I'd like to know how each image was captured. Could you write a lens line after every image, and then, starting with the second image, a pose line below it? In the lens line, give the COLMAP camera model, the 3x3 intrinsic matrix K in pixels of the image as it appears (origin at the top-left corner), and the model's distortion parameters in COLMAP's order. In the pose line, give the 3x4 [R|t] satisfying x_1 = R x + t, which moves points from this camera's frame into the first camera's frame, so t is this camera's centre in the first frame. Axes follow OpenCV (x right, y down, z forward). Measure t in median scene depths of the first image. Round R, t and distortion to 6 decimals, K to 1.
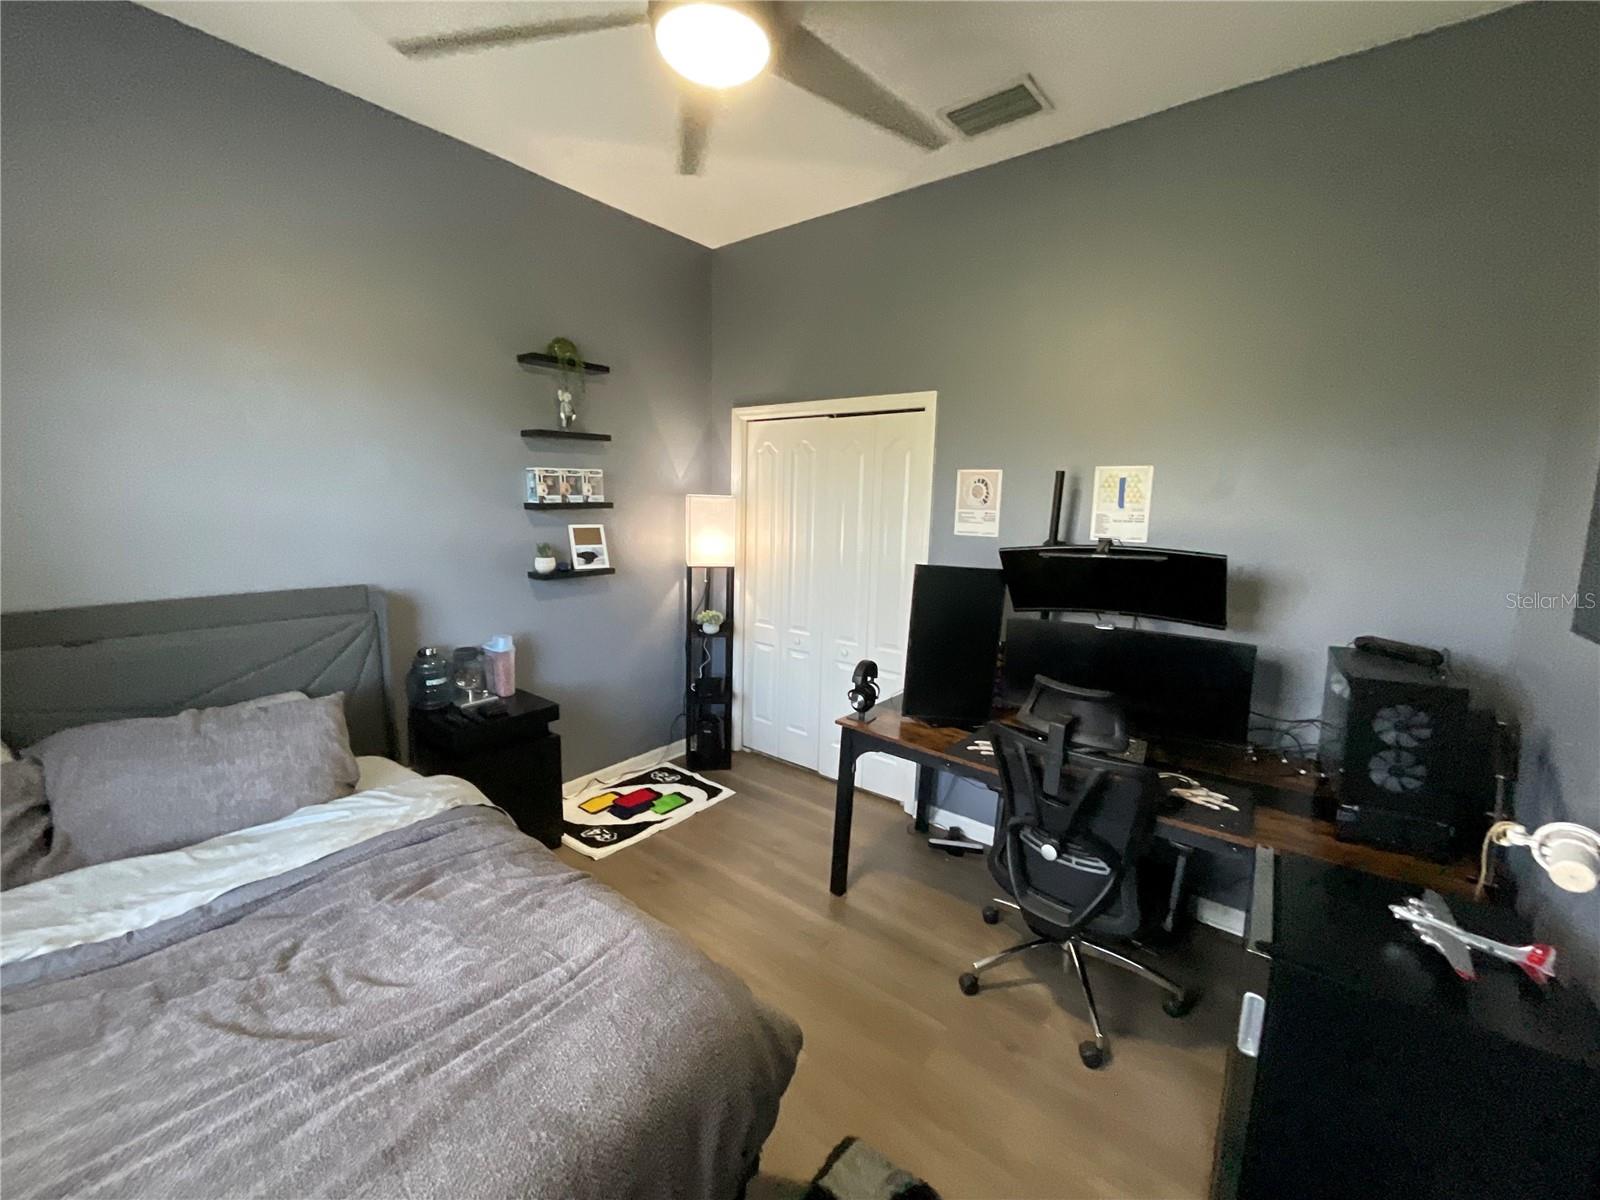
lens RADIAL K [[653.1, 0, 800.0], [0, 653.1, 600.0], [0, 0, 1]] dist [0.000674, -0.000819]
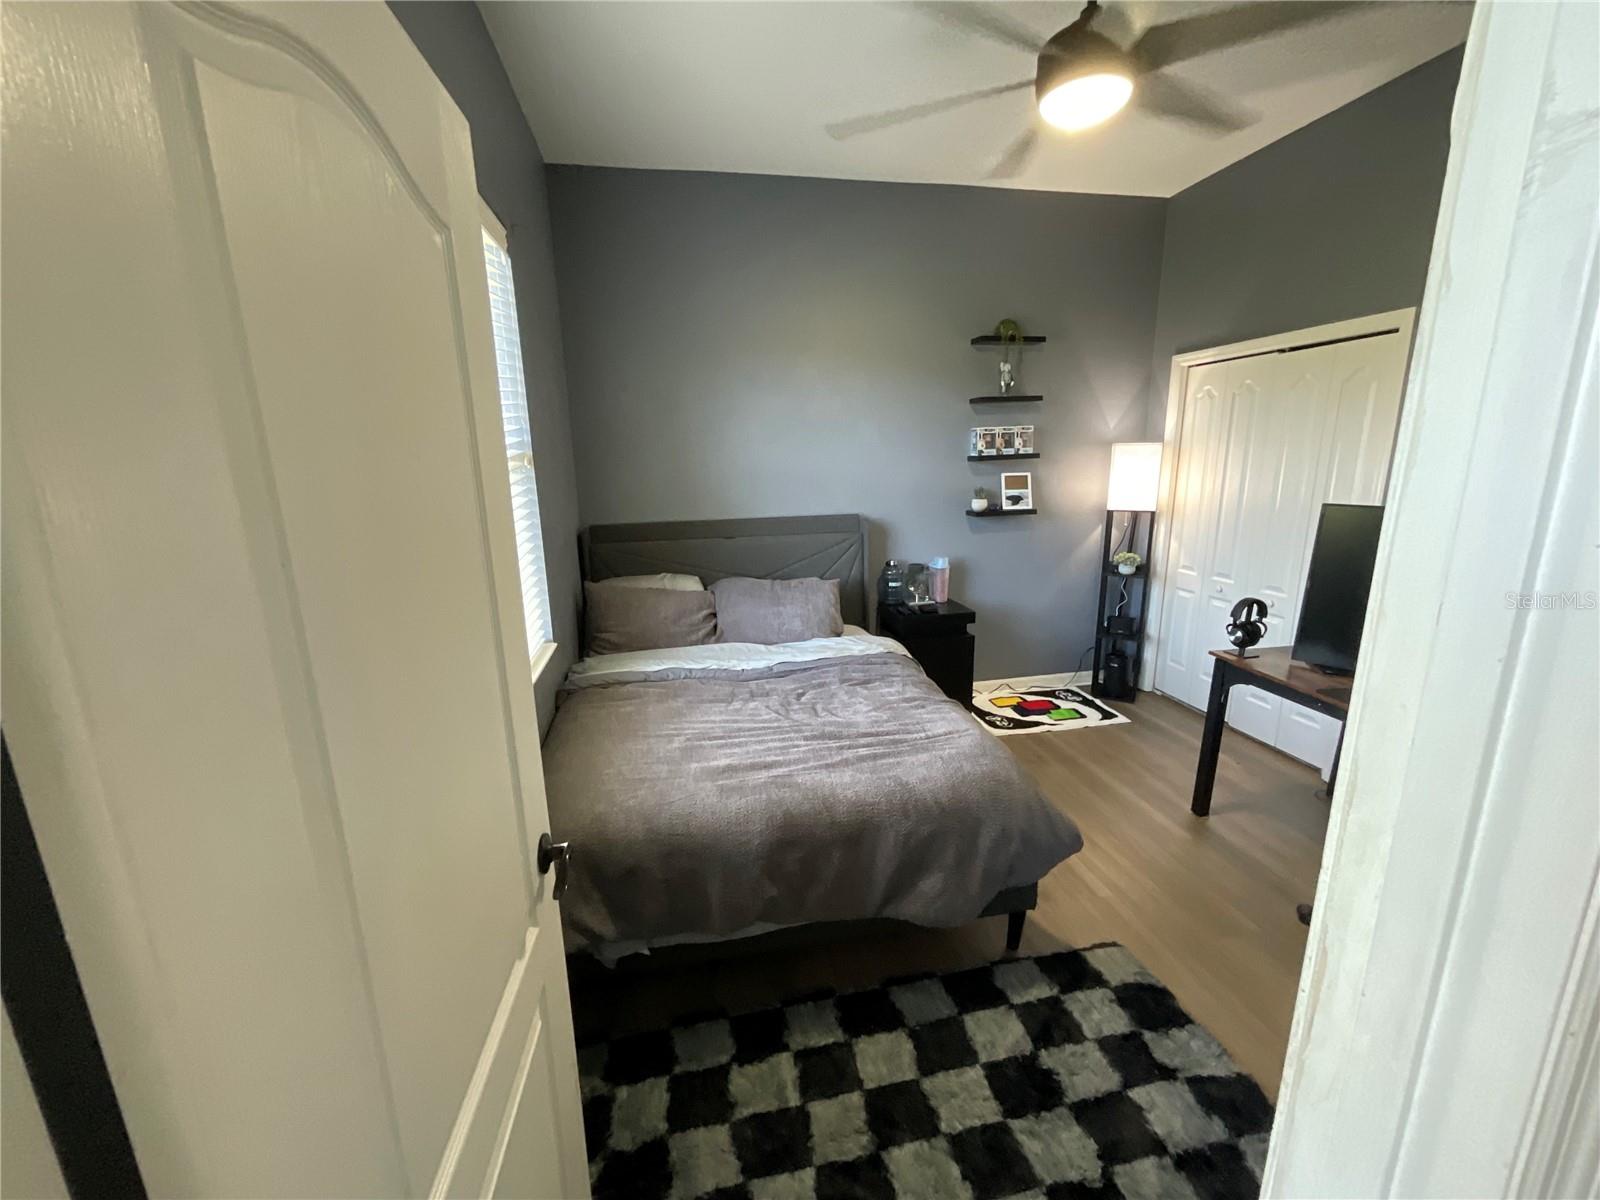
lens RADIAL K [[645.7, 0, 800.0], [0, 645.7, 600.0], [0, 0, 1]] dist [0.002479, -0.004000]
pose [[0.758260, 0.106464, -0.643200, 0.176024], [-0.064578, 0.993990, 0.088398, 0.041872], [0.648746, -0.025492, 0.760578, -0.188764]]
